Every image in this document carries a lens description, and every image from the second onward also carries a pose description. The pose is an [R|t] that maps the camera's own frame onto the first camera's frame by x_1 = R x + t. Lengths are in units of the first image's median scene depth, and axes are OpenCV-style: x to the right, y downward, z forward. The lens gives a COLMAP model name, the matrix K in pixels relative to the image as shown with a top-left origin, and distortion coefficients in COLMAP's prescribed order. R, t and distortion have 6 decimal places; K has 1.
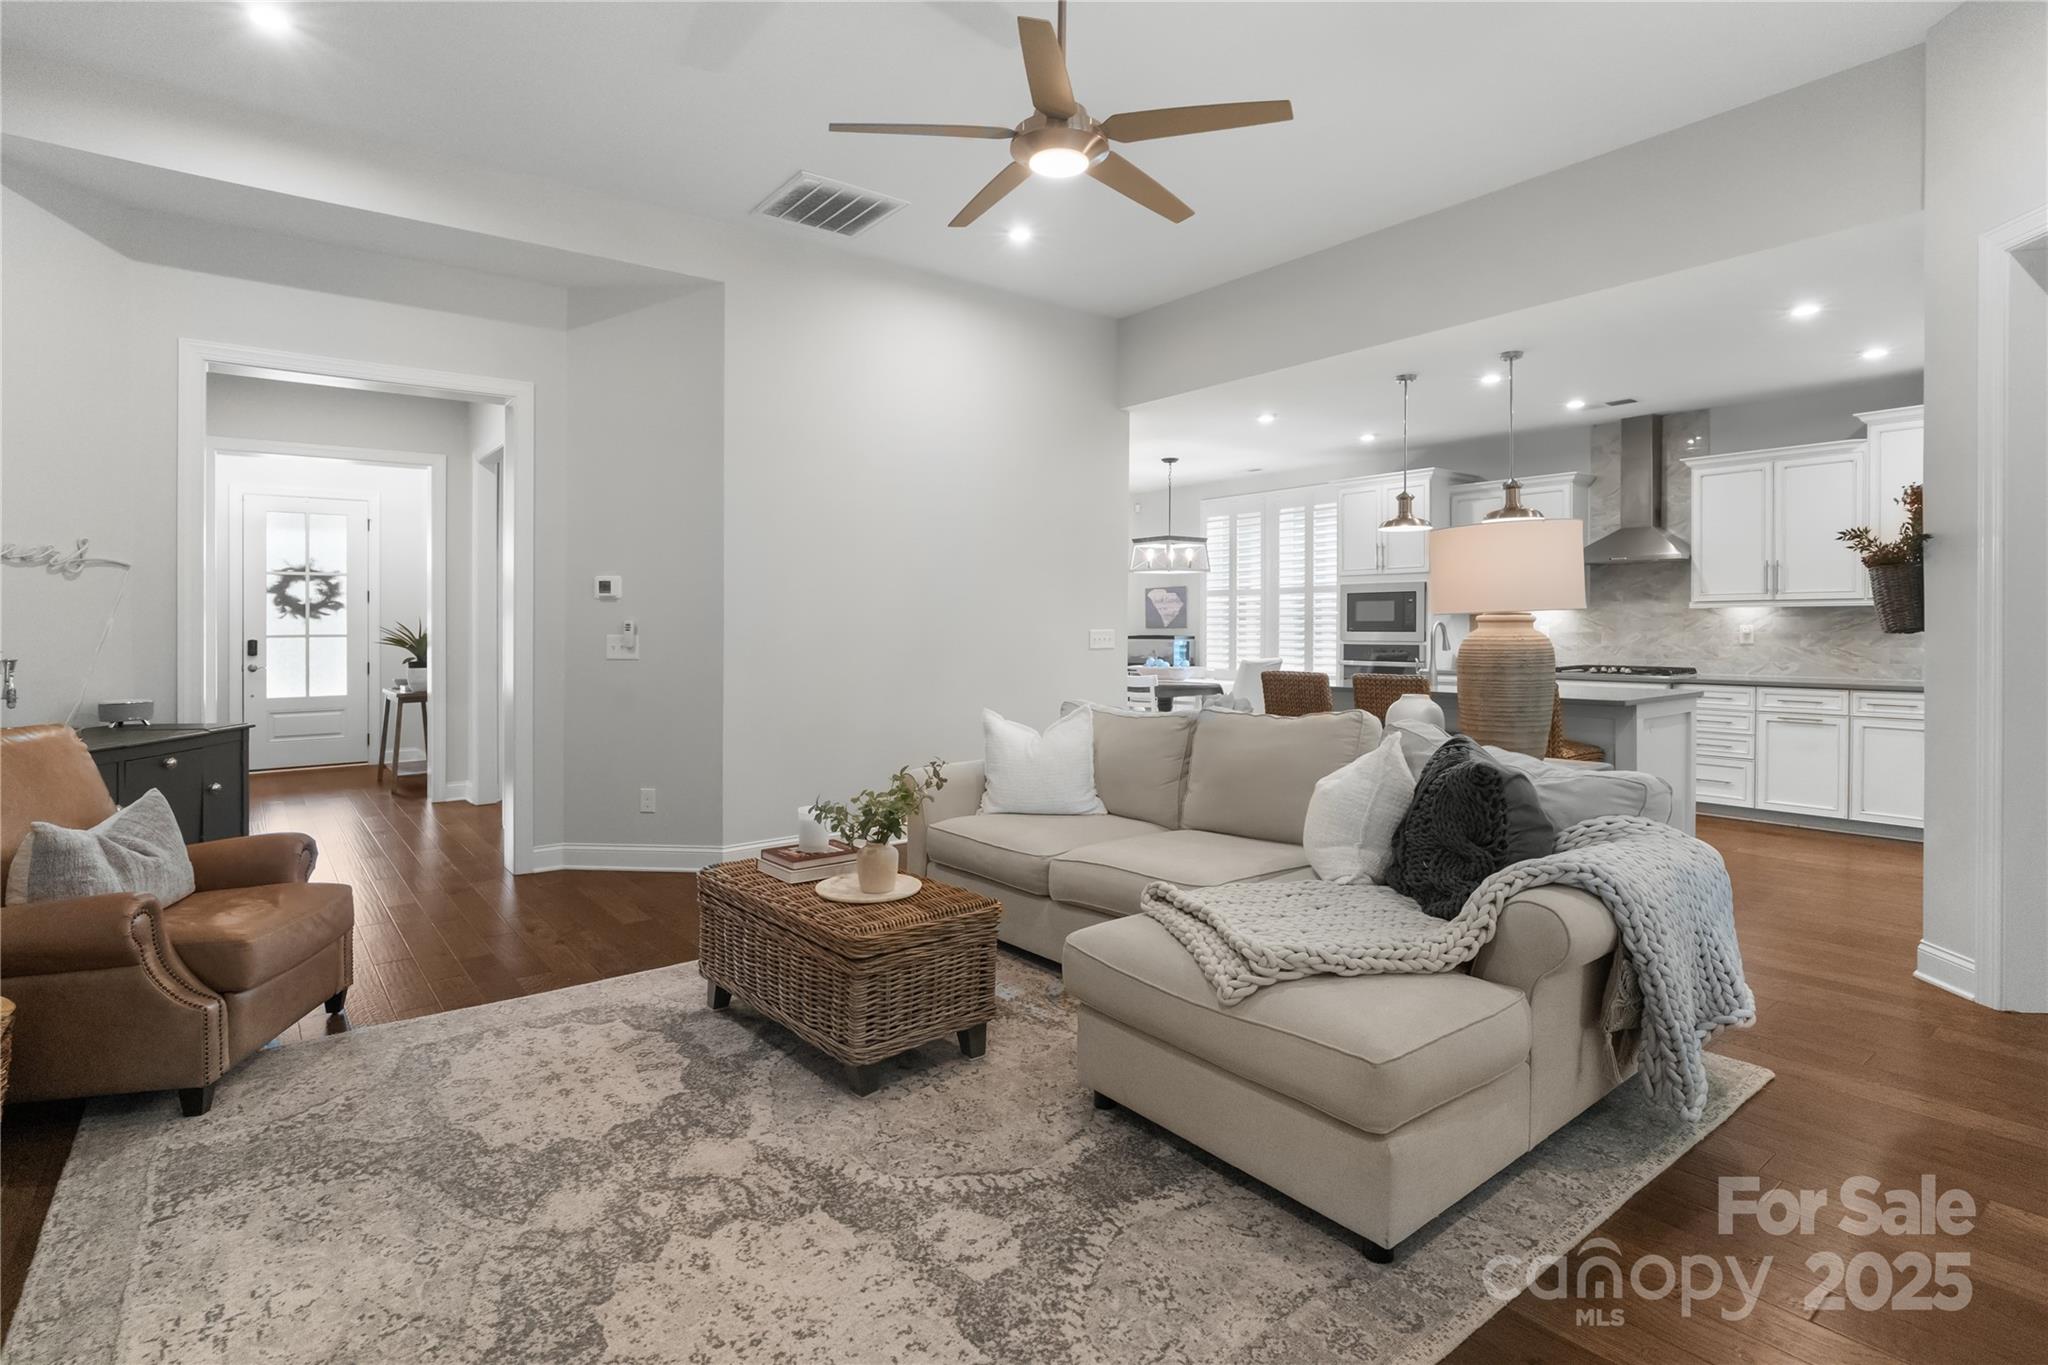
lens RADIAL K [[1004.1, 0, 1002.3], [0, 1004.1, 635.1], [0, 0, 1]] dist [-0.014907, 0.005387]
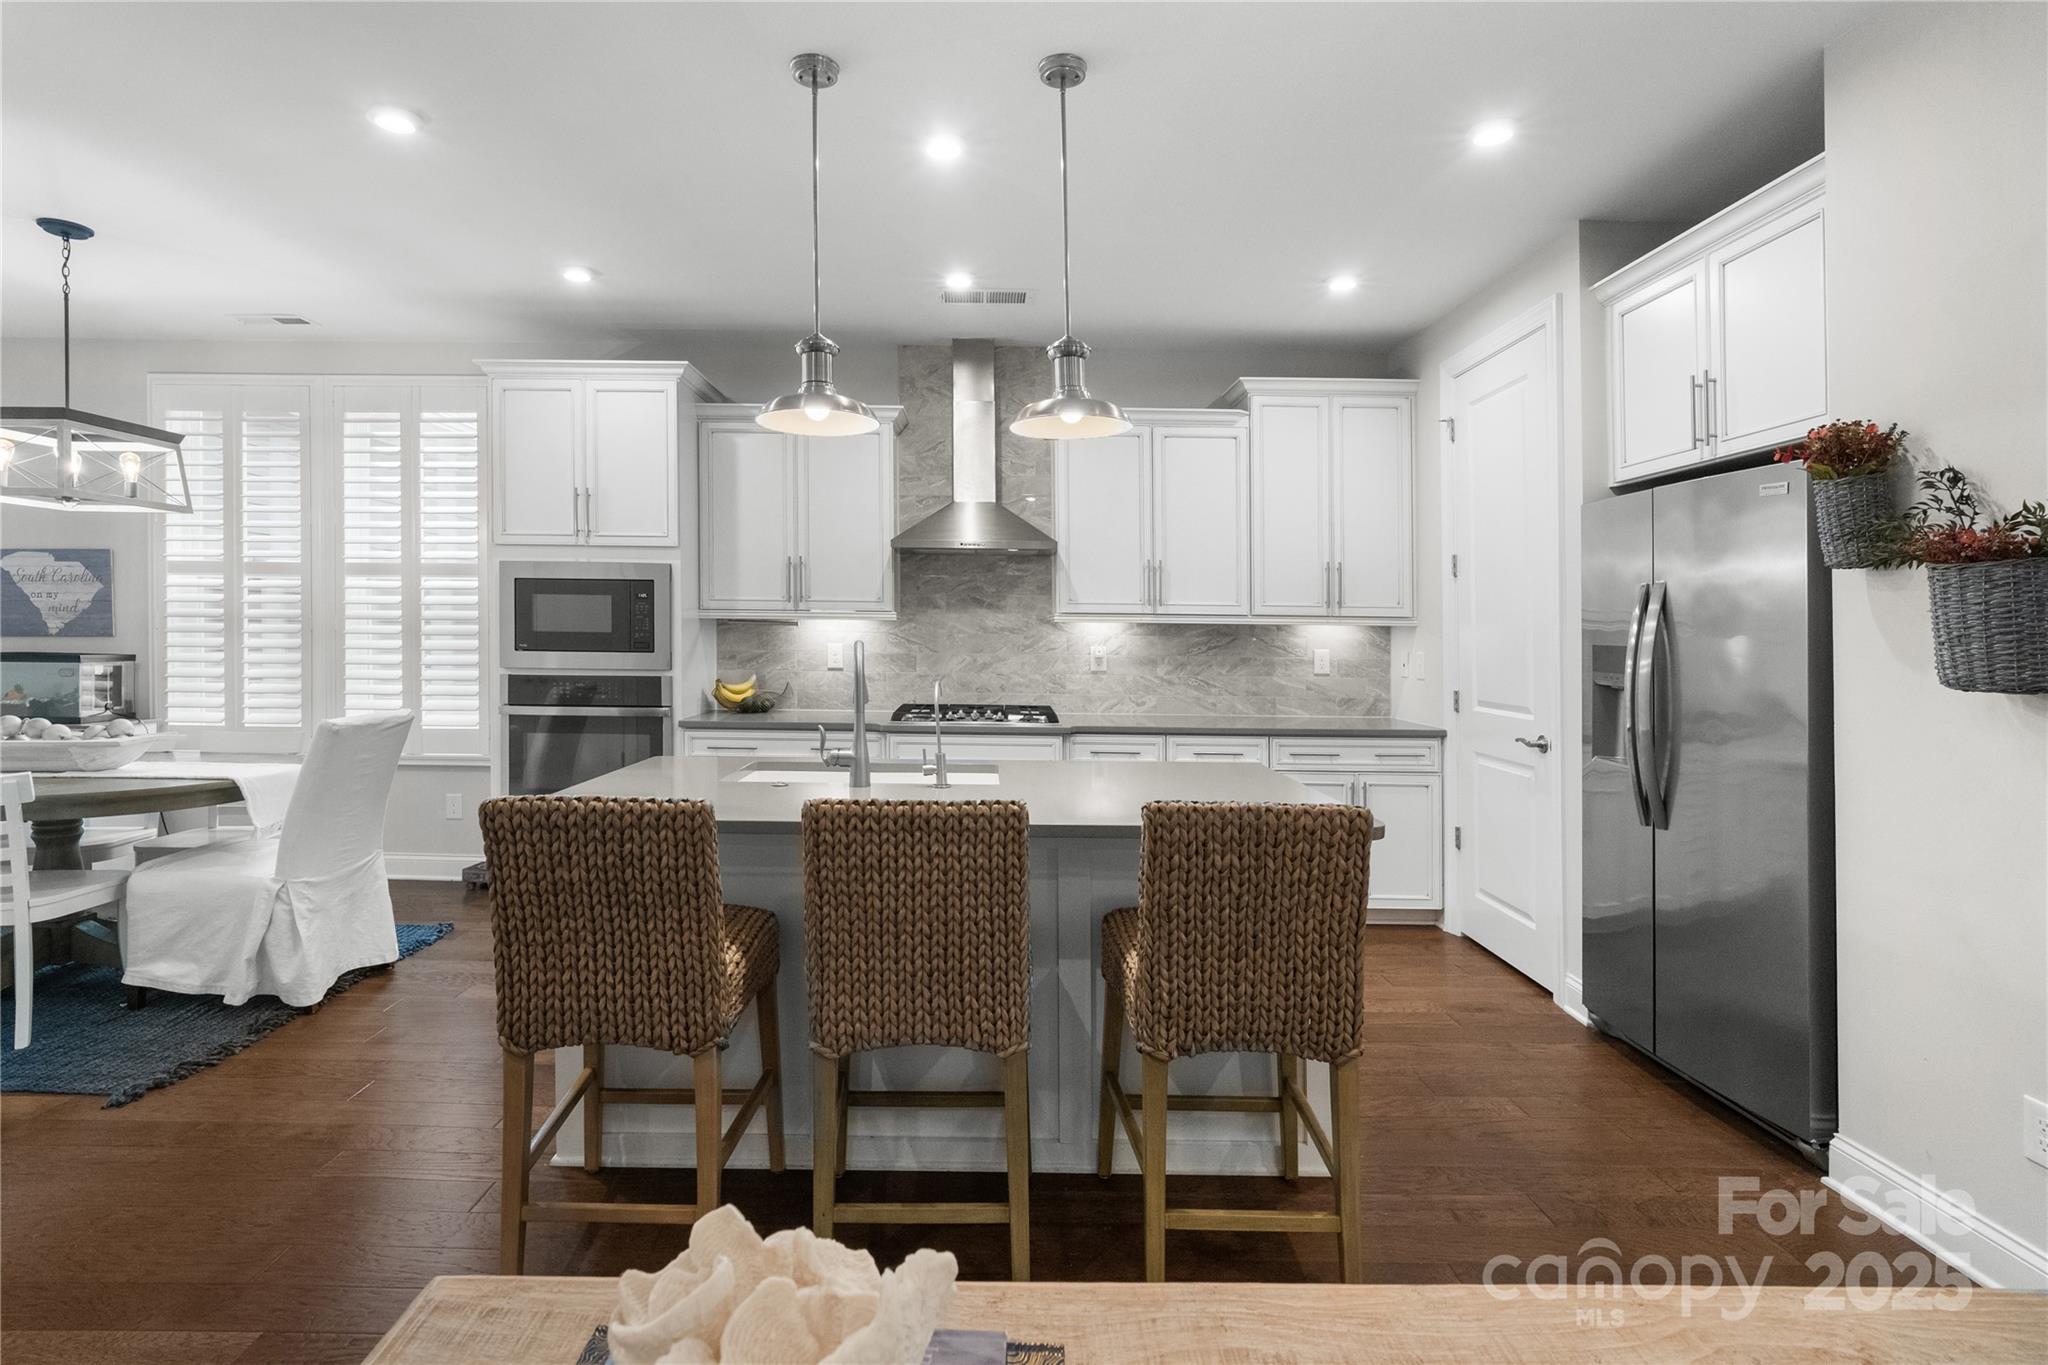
lens RADIAL K [[1004.1, 0, 994.2], [0, 1004.1, 626.4], [0, 0, 1]] dist [-0.014907, 0.005387]
pose [[0.608461, 0.014433, 0.793452, 0.148495], [-0.007921, 0.999895, -0.012113, -0.022286], [-0.793544, 0.001085, 0.608512, 0.892493]]
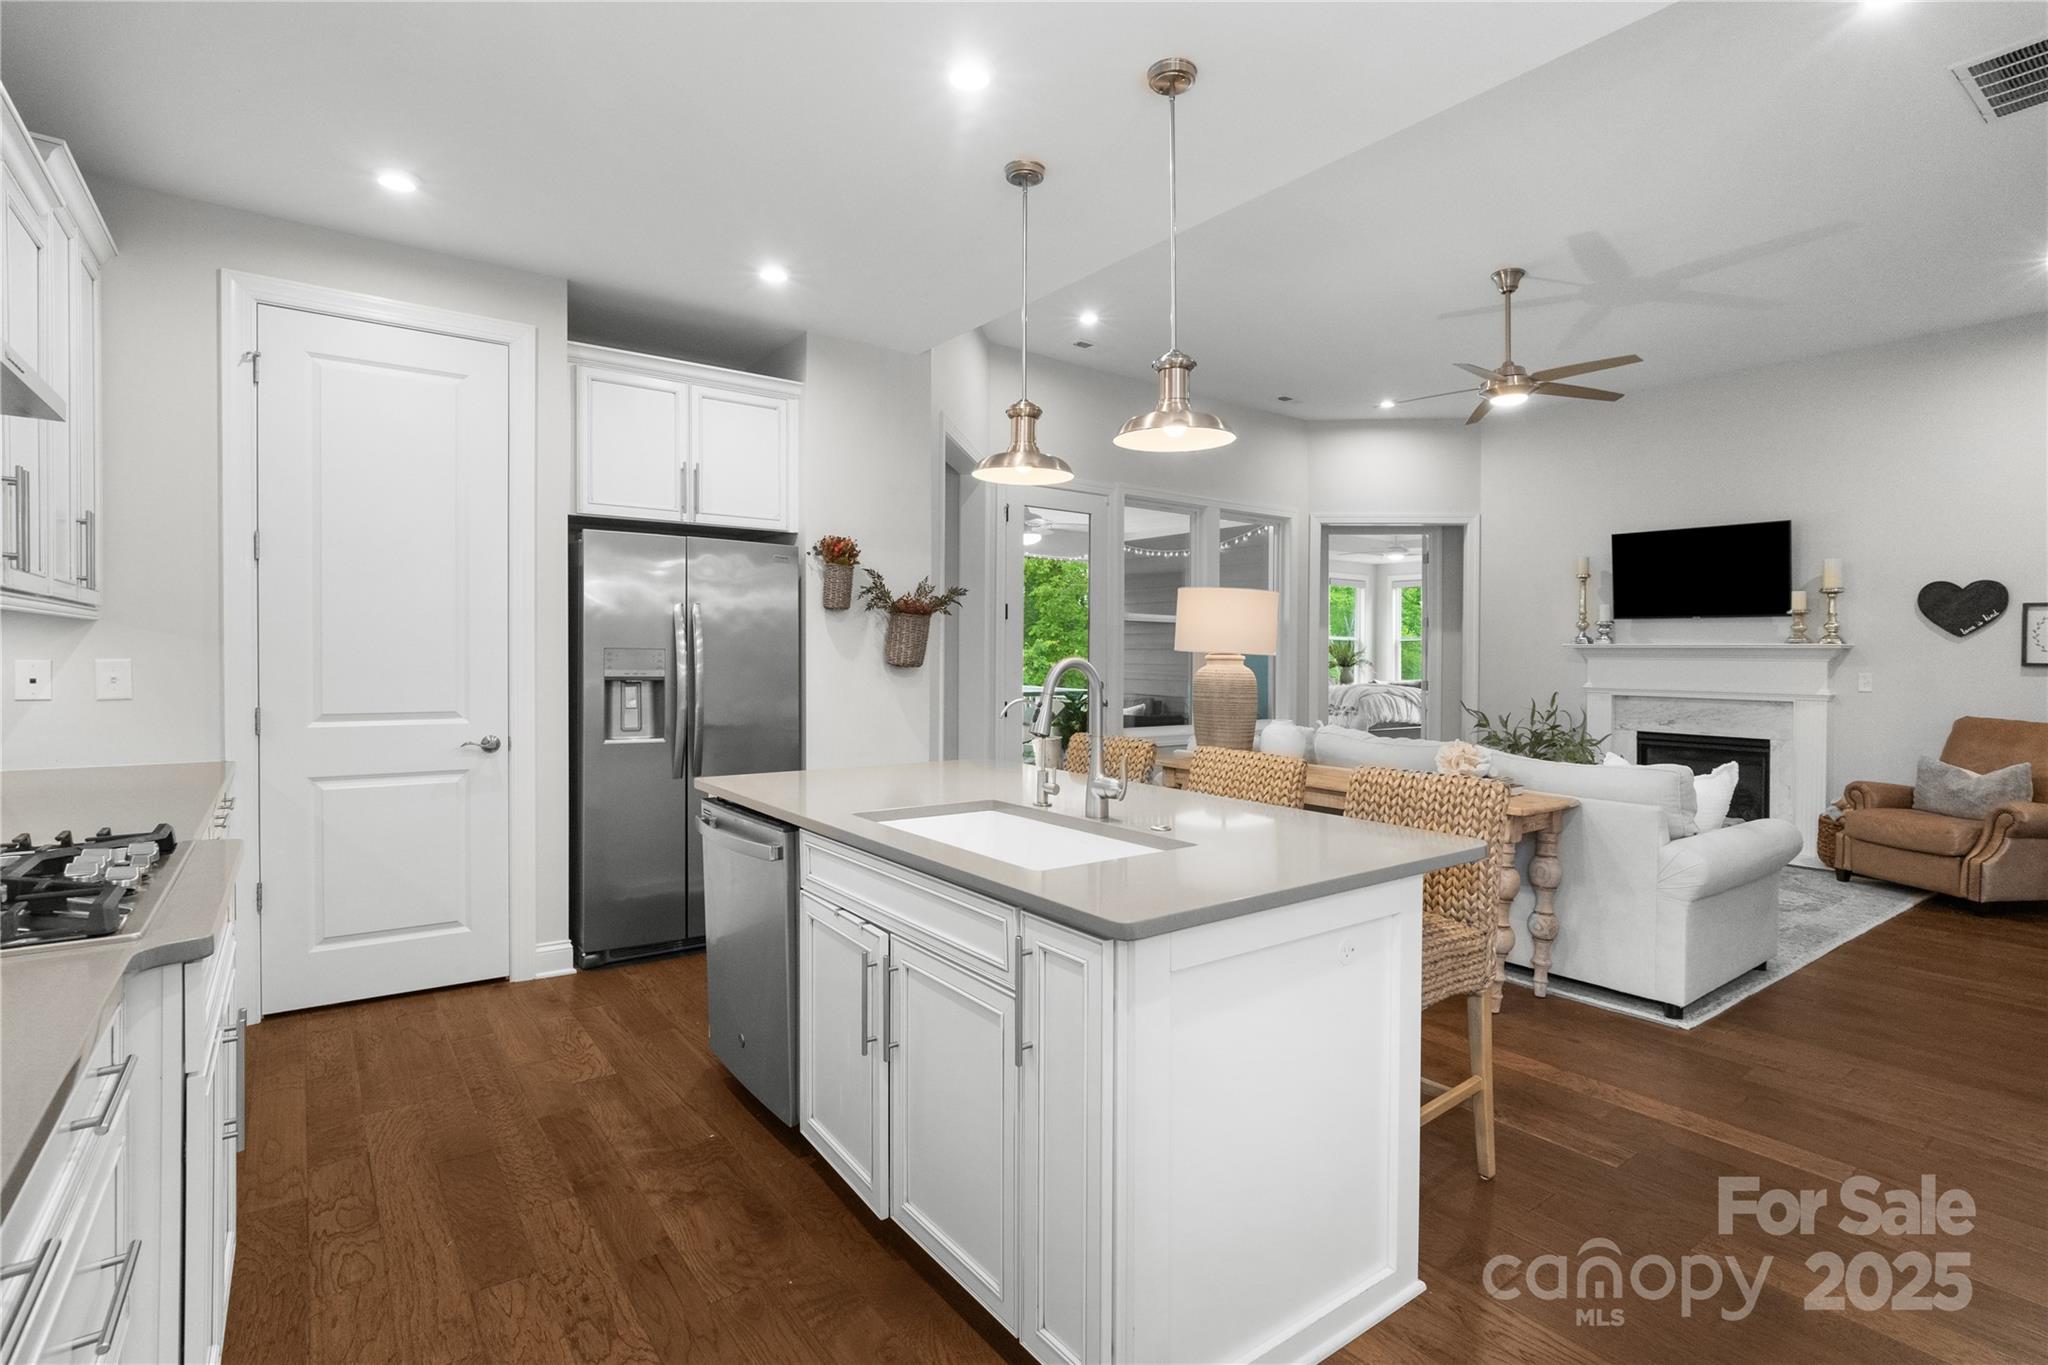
lens RADIAL K [[1004.1, 0, 1041.9], [0, 1004.1, 645.3], [0, 0, 1]] dist [-0.014907, 0.005387]
pose [[-0.999879, -0.006956, -0.013903, 0.609606], [-0.006958, 0.999976, 0.000095, -0.026188], [0.013902, 0.000192, -0.999903, 1.865392]]
